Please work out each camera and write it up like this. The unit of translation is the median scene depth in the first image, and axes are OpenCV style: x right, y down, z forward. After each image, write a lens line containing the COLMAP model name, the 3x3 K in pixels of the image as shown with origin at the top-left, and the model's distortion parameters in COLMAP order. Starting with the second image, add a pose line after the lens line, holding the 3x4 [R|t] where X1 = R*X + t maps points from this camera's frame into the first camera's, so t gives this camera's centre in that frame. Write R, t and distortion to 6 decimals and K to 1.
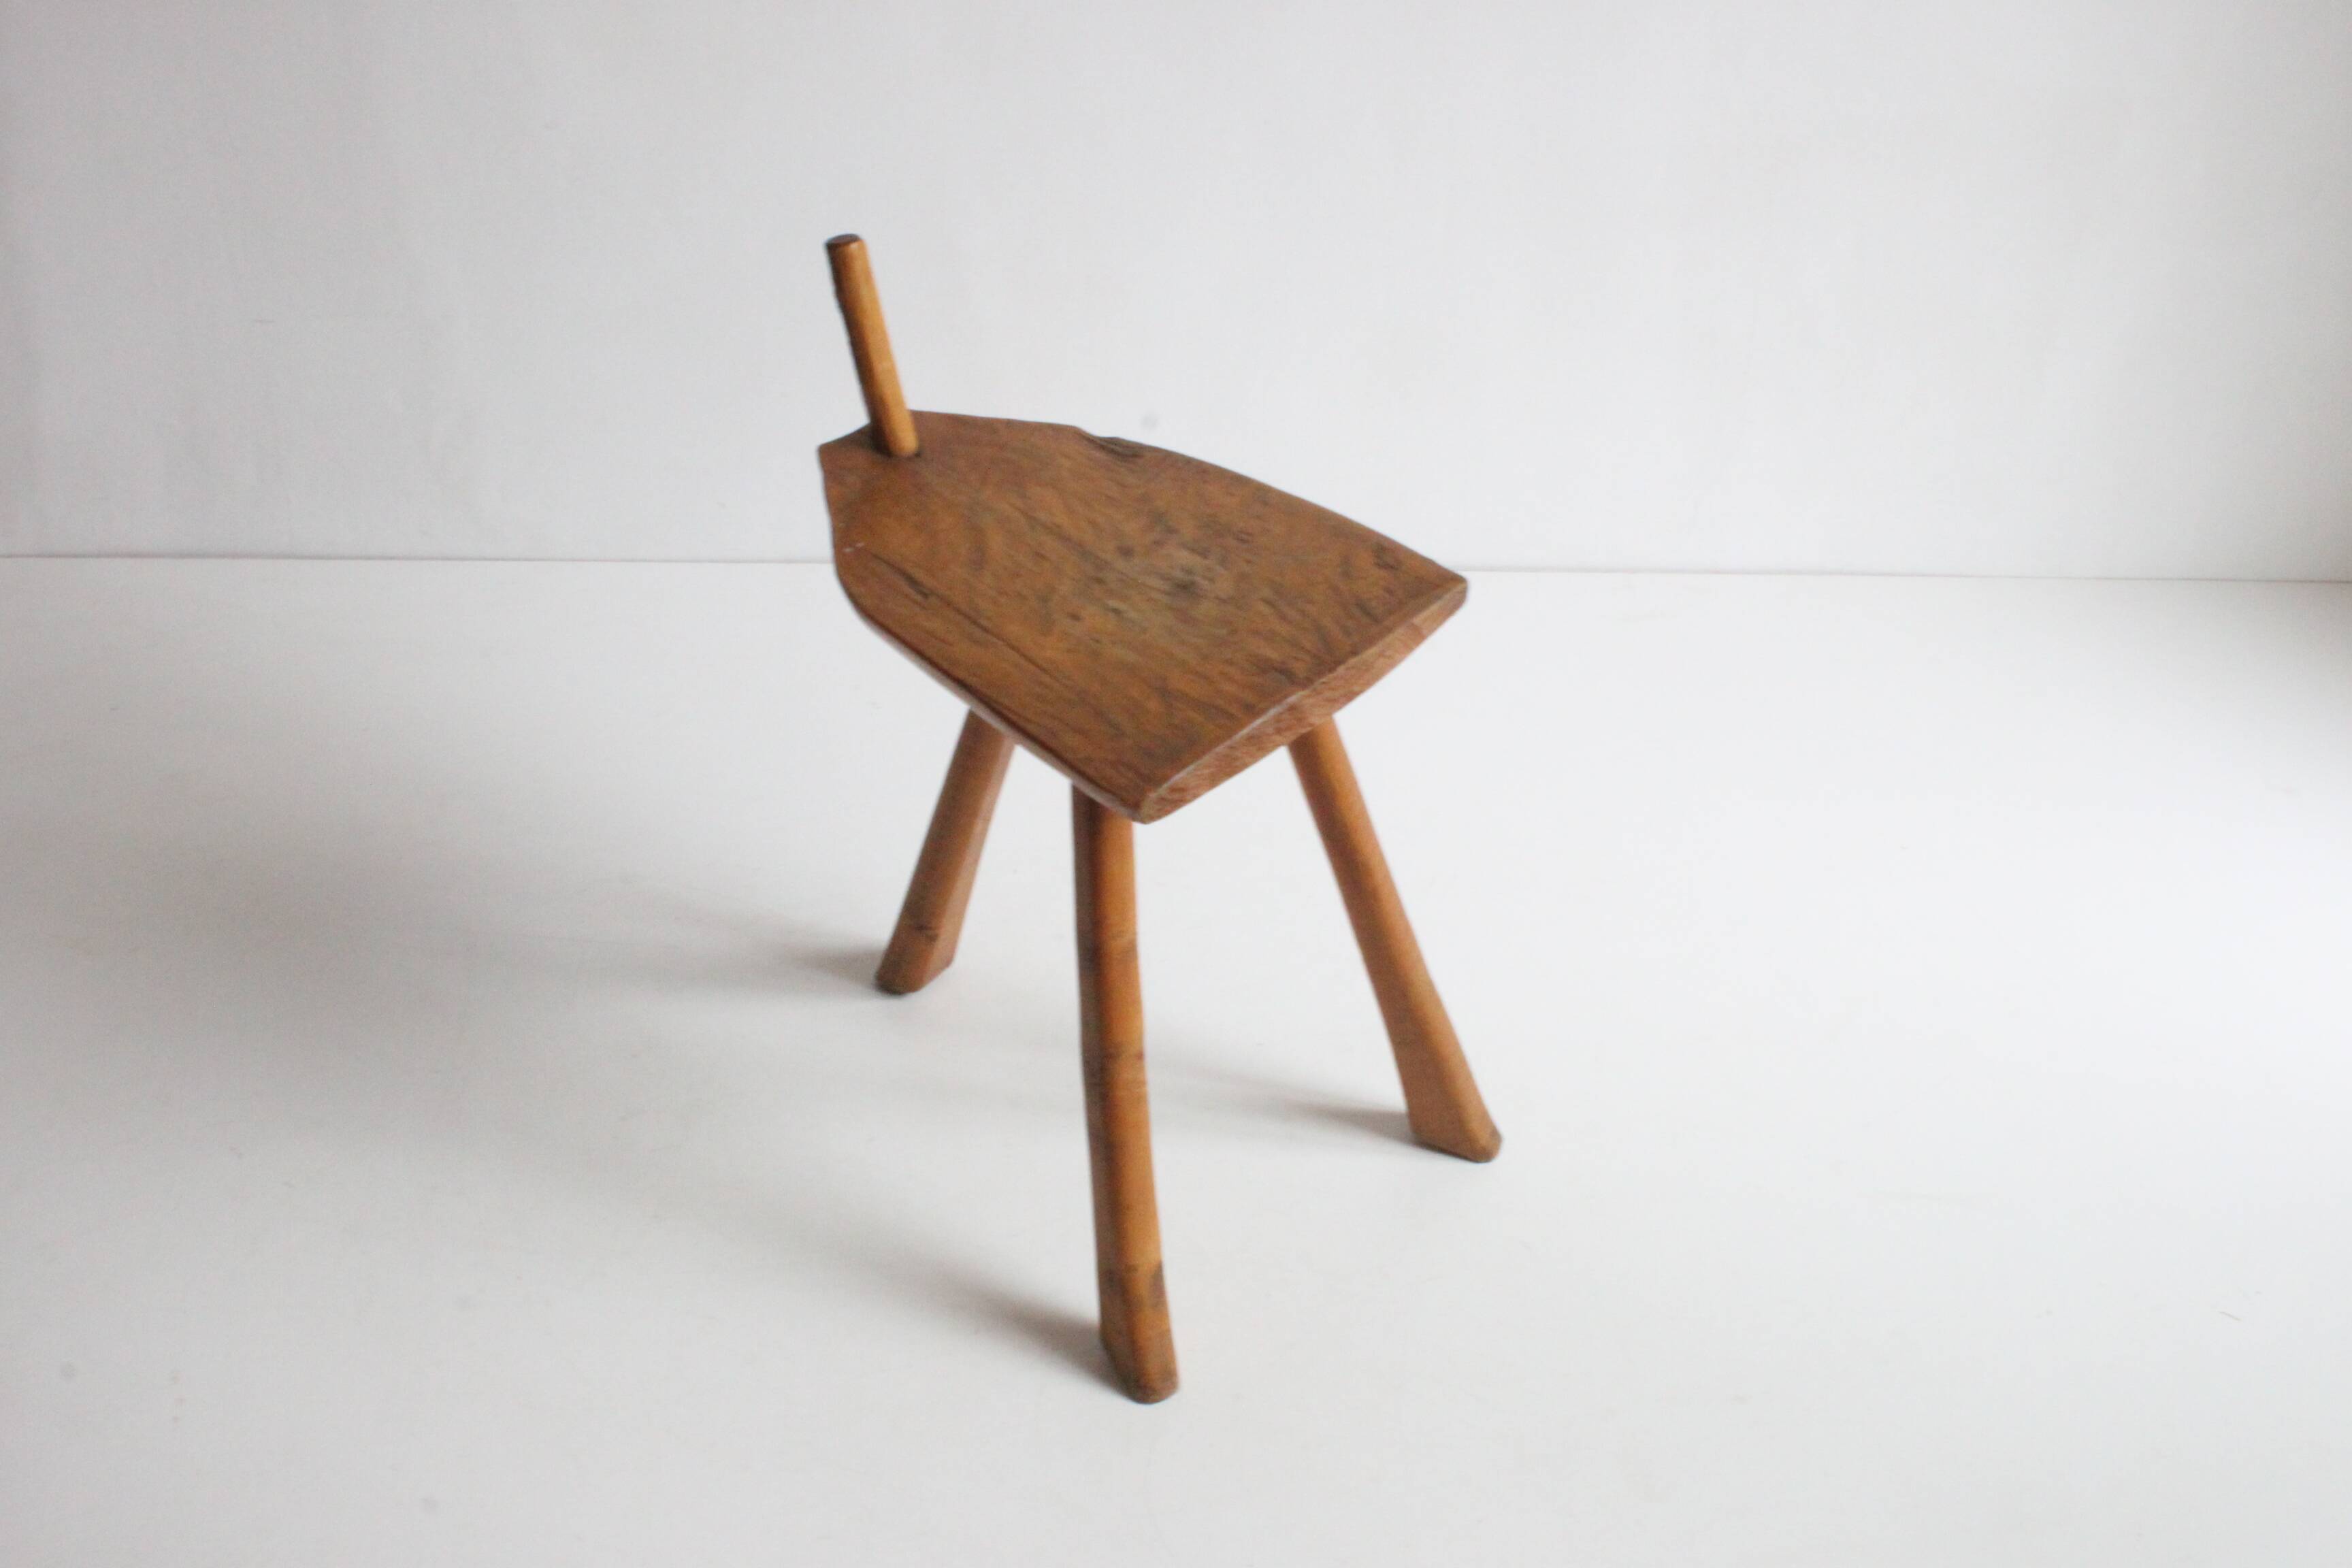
lens RADIAL K [[3433.3, 0, 1137.7], [0, 3433.3, 896.7], [0, 0, 1]] dist [-0.037931, 0.000000]
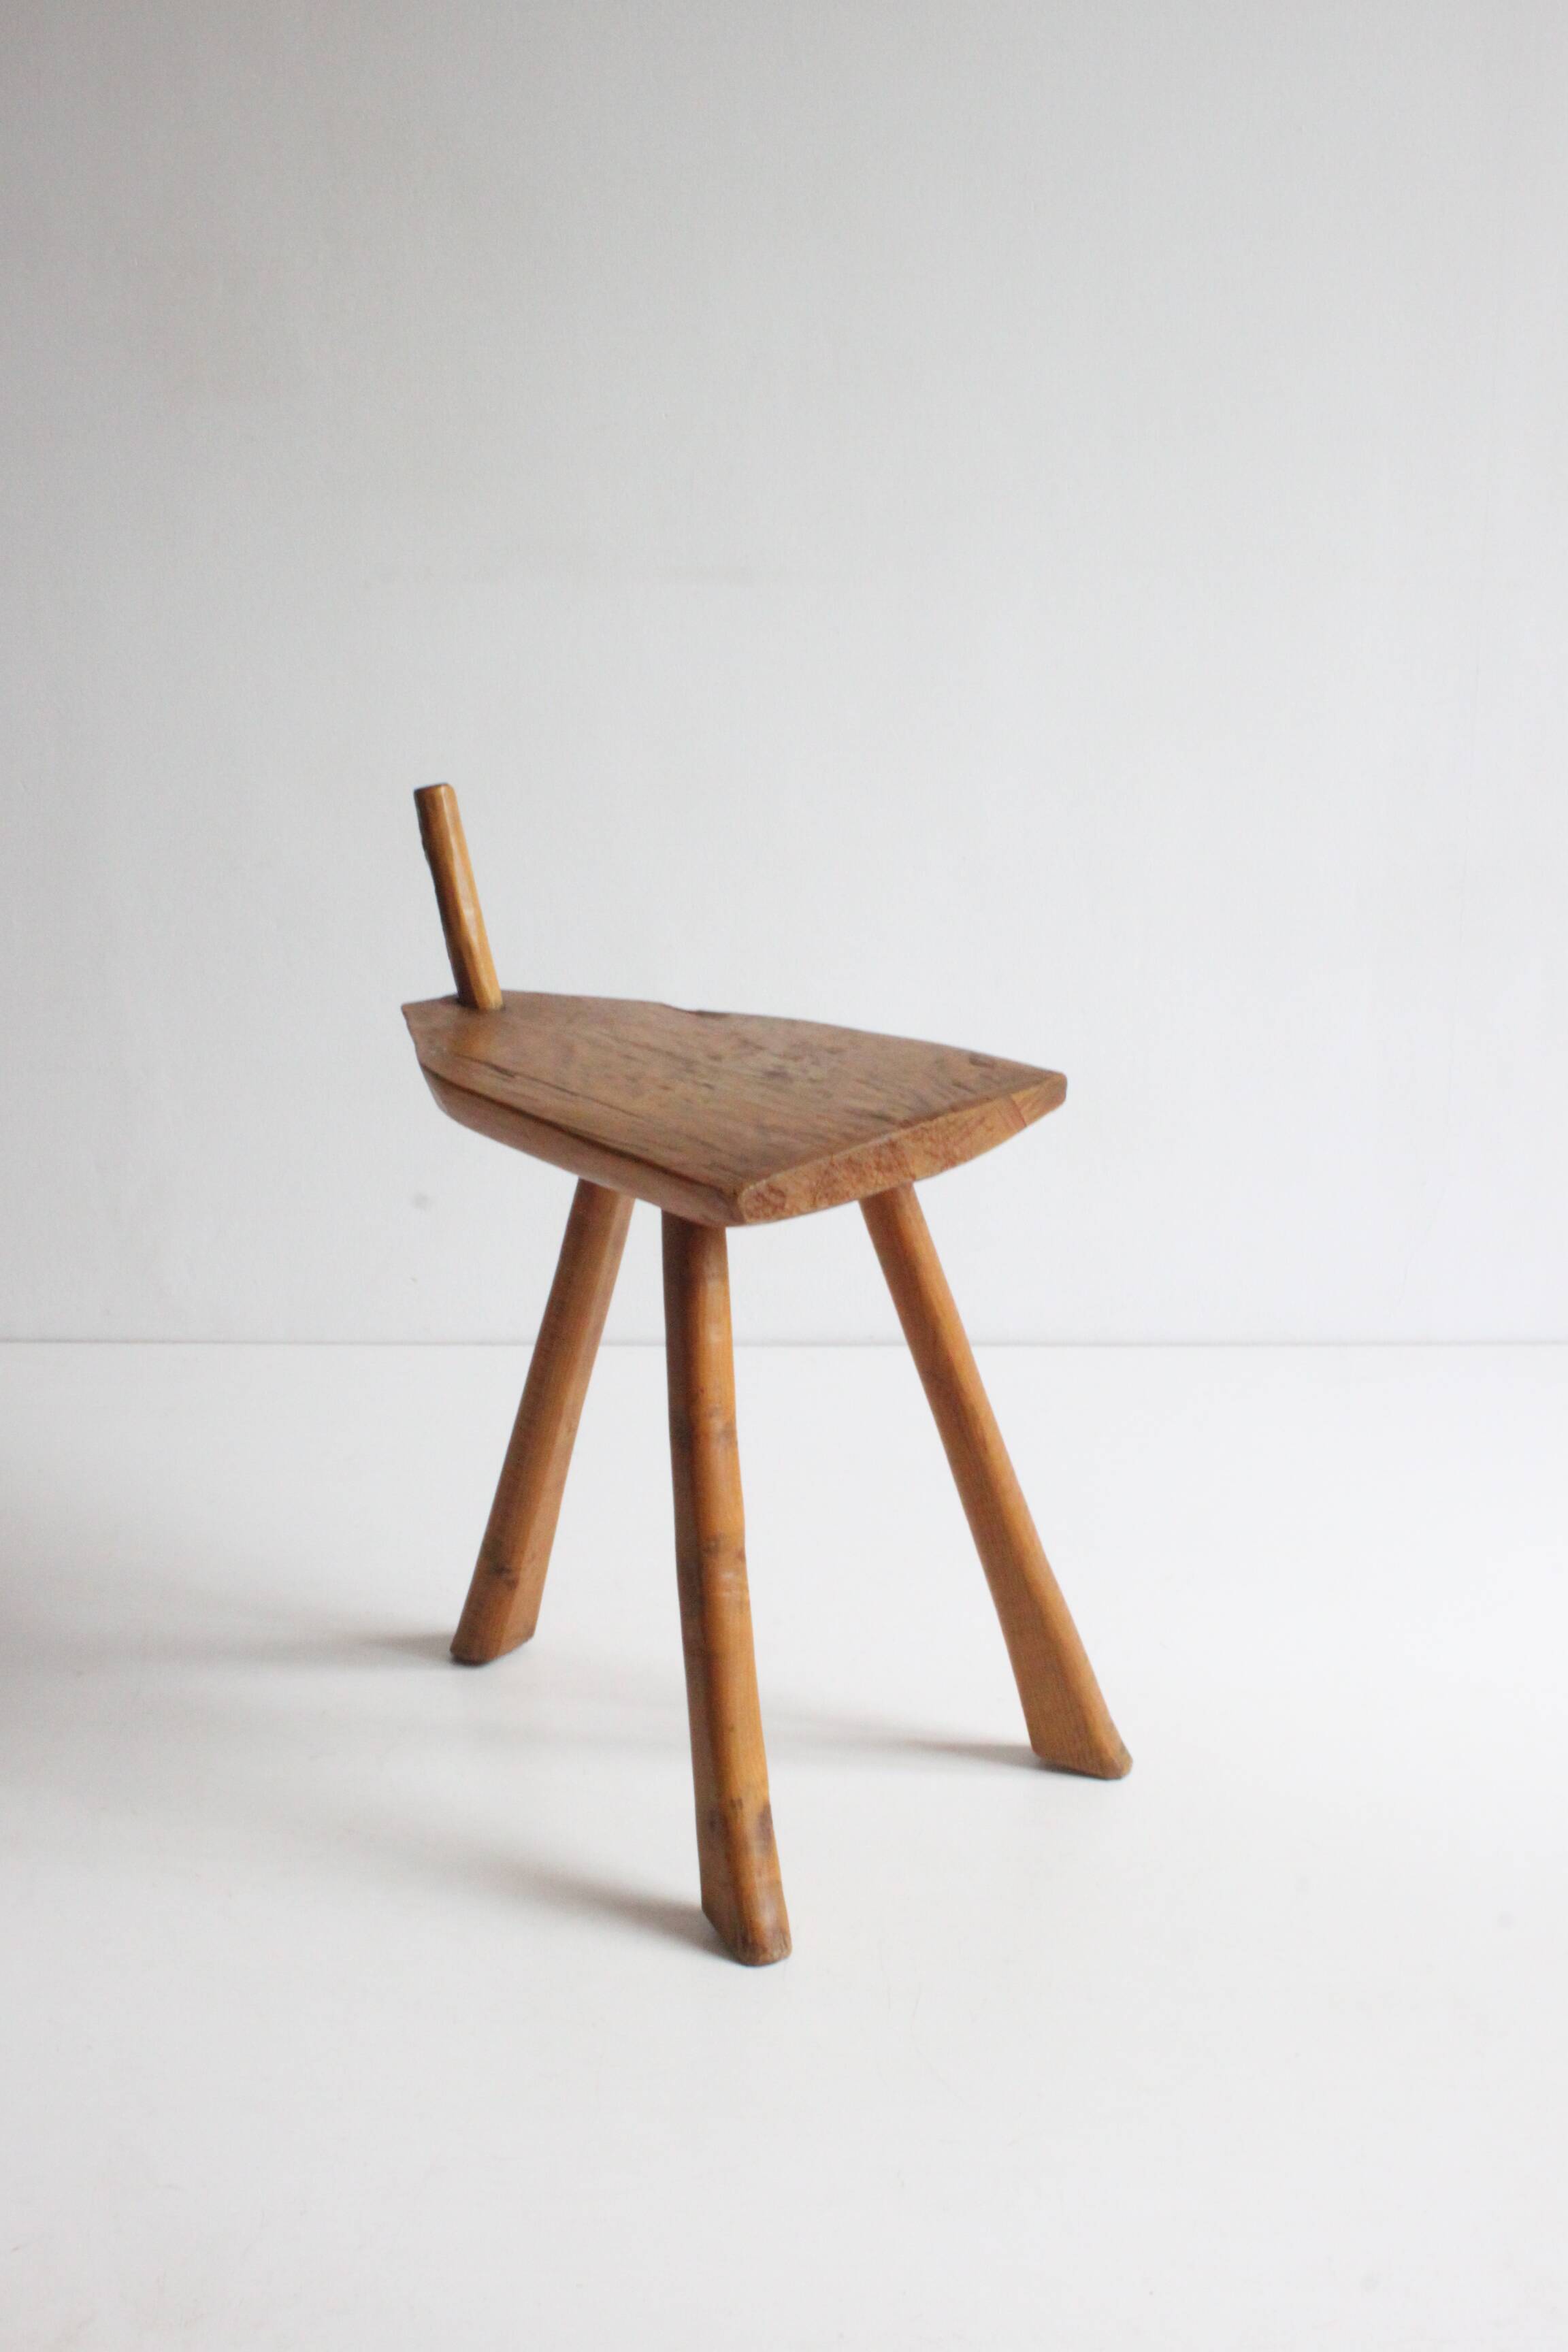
lens RADIAL K [[3433.3, 0, 789.5], [0, 3433.3, 1184.7], [0, 0, 1]] dist [-0.037931, 0.000000]
pose [[0.999367, -0.014141, 0.032650, -0.014797], [0.025603, 0.923016, -0.383908, 0.307506], [-0.024708, 0.384501, 0.922794, 0.104747]]
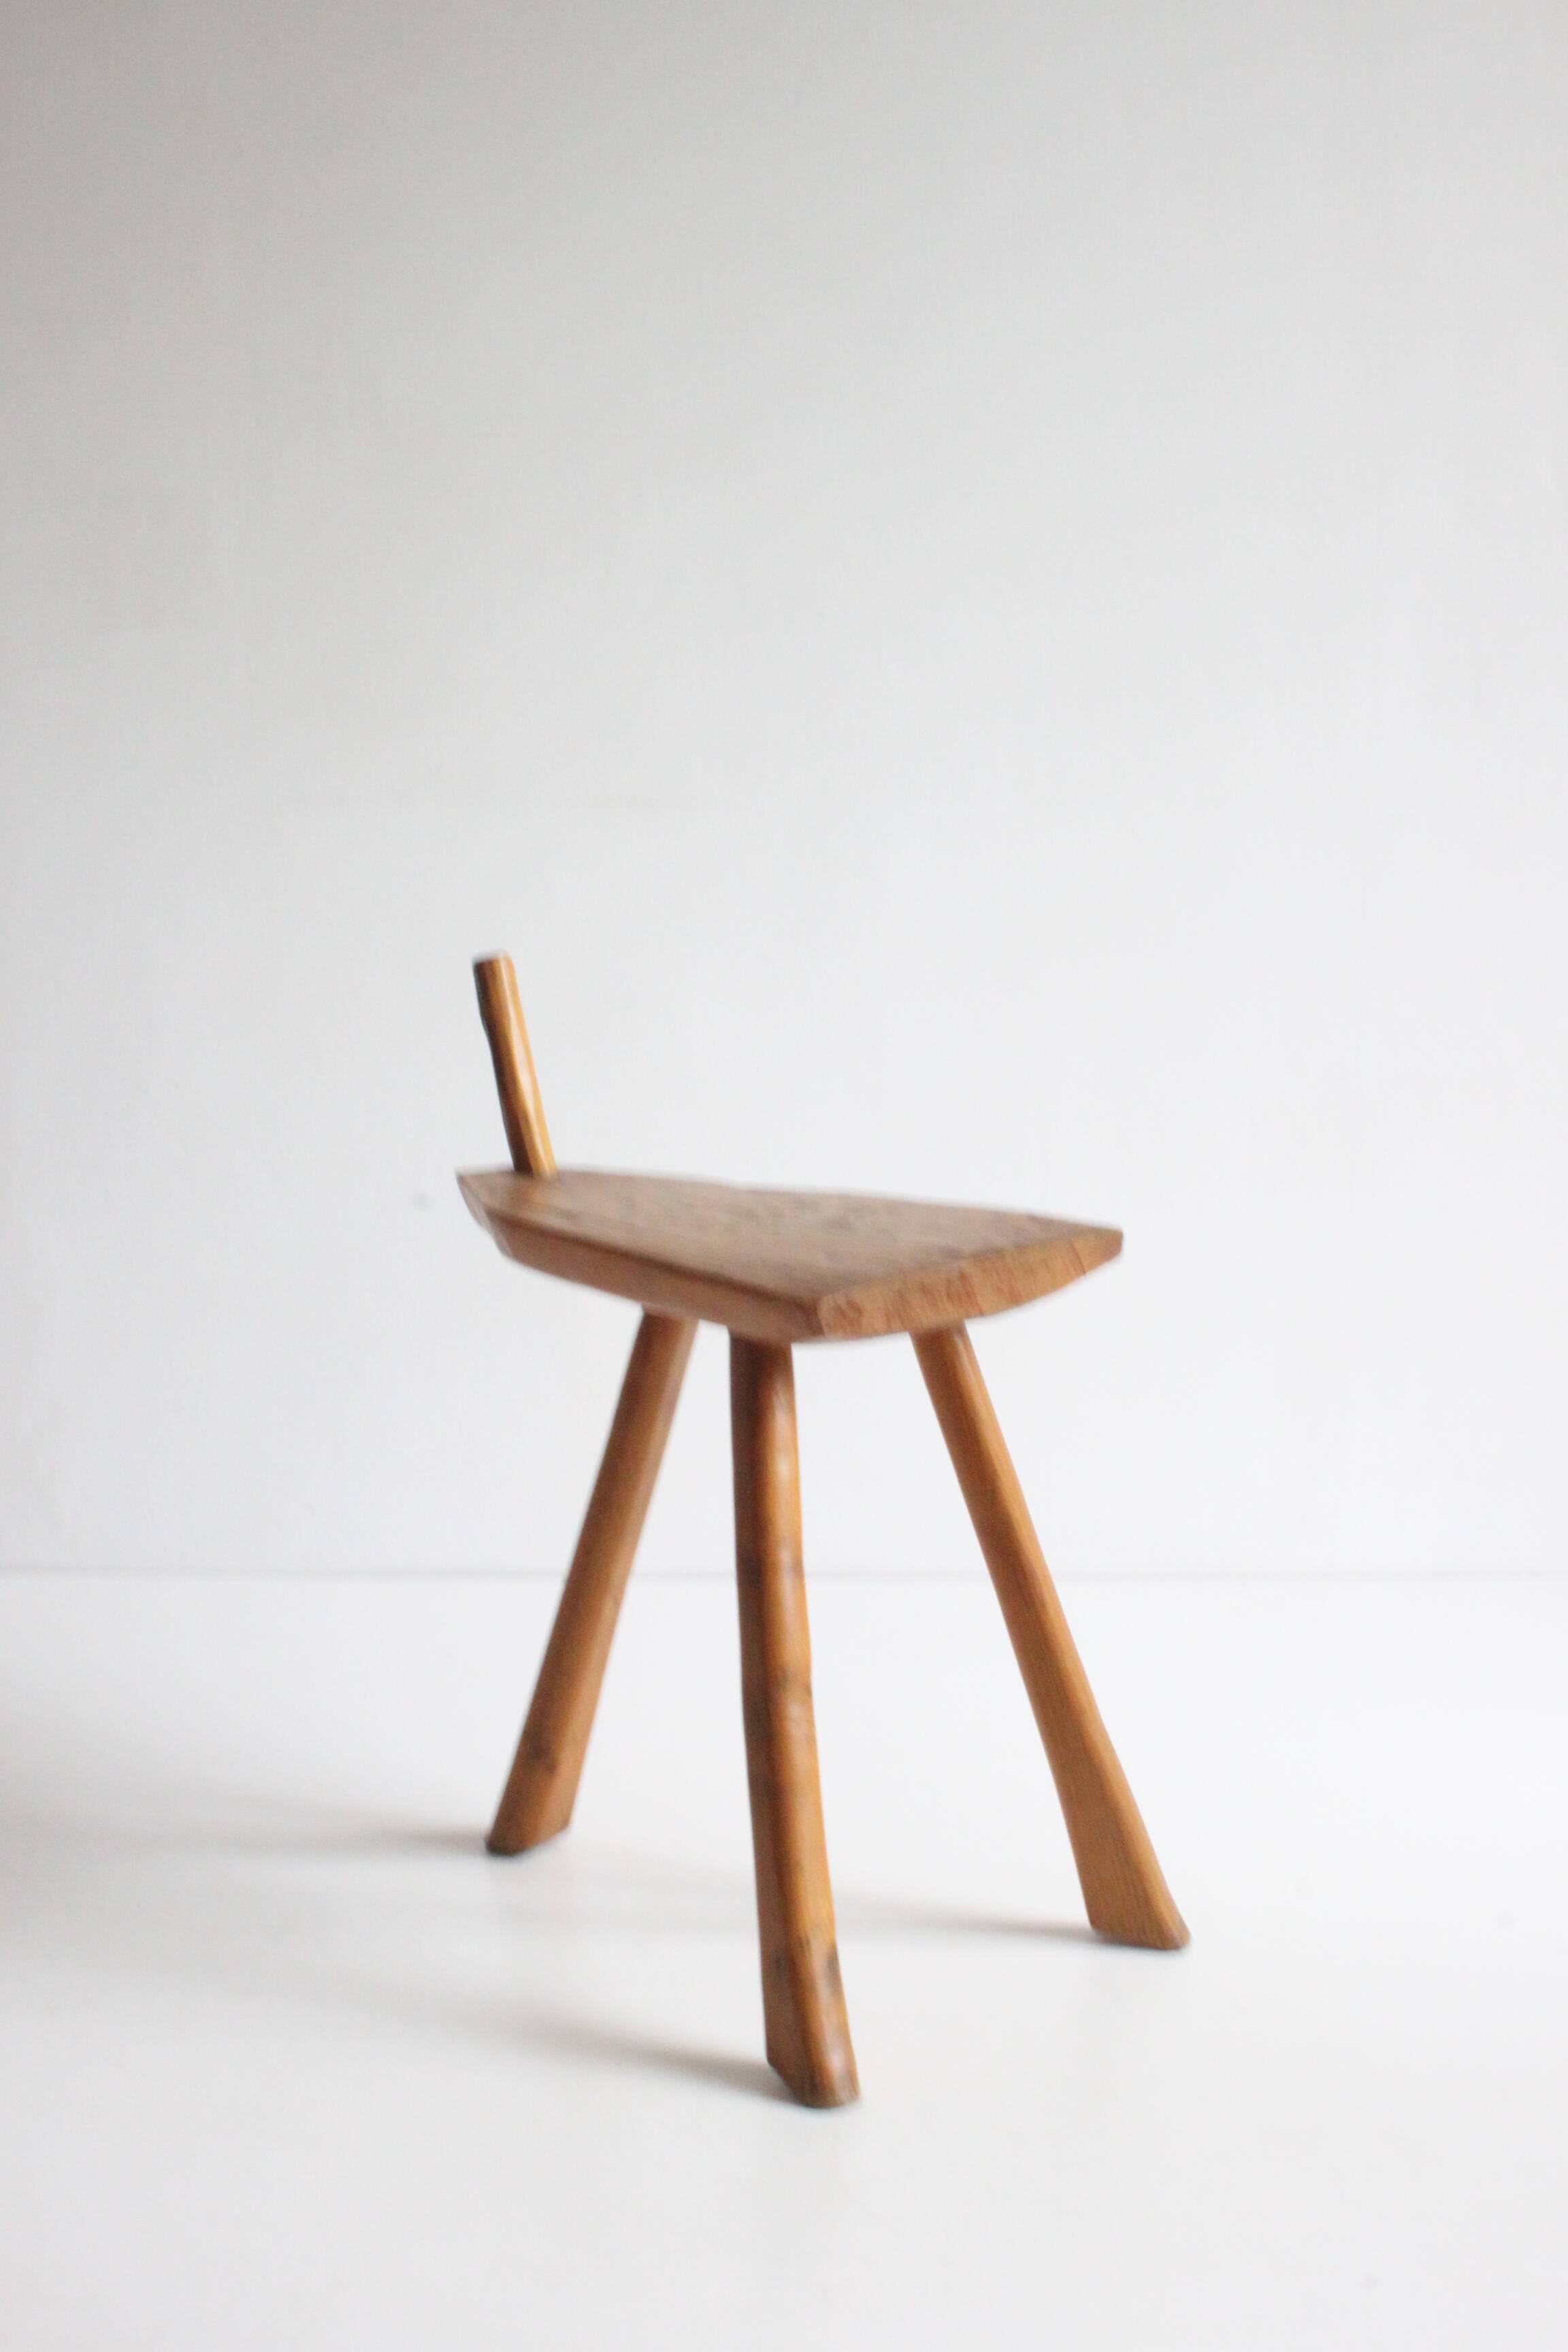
lens RADIAL K [[3433.3, 0, 792.9], [0, 3433.3, 1185.6], [0, 0, 1]] dist [-0.037931, 0.000000]
pose [[0.997867, -0.000119, 0.065276, -0.062368], [0.033869, 0.855798, -0.516200, 0.399735], [-0.055801, 0.517309, 0.853977, 0.148783]]
